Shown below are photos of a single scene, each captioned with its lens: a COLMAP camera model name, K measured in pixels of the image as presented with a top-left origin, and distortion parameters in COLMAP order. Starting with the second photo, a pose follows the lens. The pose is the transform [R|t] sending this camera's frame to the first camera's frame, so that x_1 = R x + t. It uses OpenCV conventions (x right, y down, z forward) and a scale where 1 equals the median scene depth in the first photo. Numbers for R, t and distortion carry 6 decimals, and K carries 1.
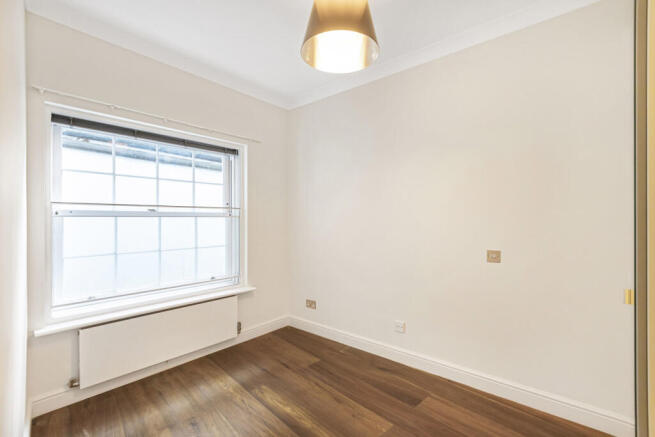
lens RADIAL K [[290.9, 0, 327.5], [0, 290.9, 218.5], [0, 0, 1]] dist [0.000640, 0.000002]
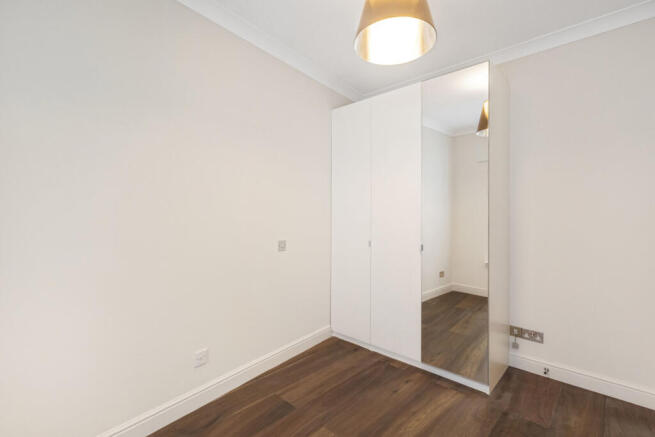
lens RADIAL K [[290.9, 0, 327.5], [0, 290.9, 218.5], [0, 0, 1]] dist [0.000640, 0.000002]
pose [[-0.033788, -0.002551, 0.999426, -0.622291], [-0.001479, 0.999996, 0.002503, 0.016361], [-0.999428, -0.001394, -0.033792, 0.868173]]
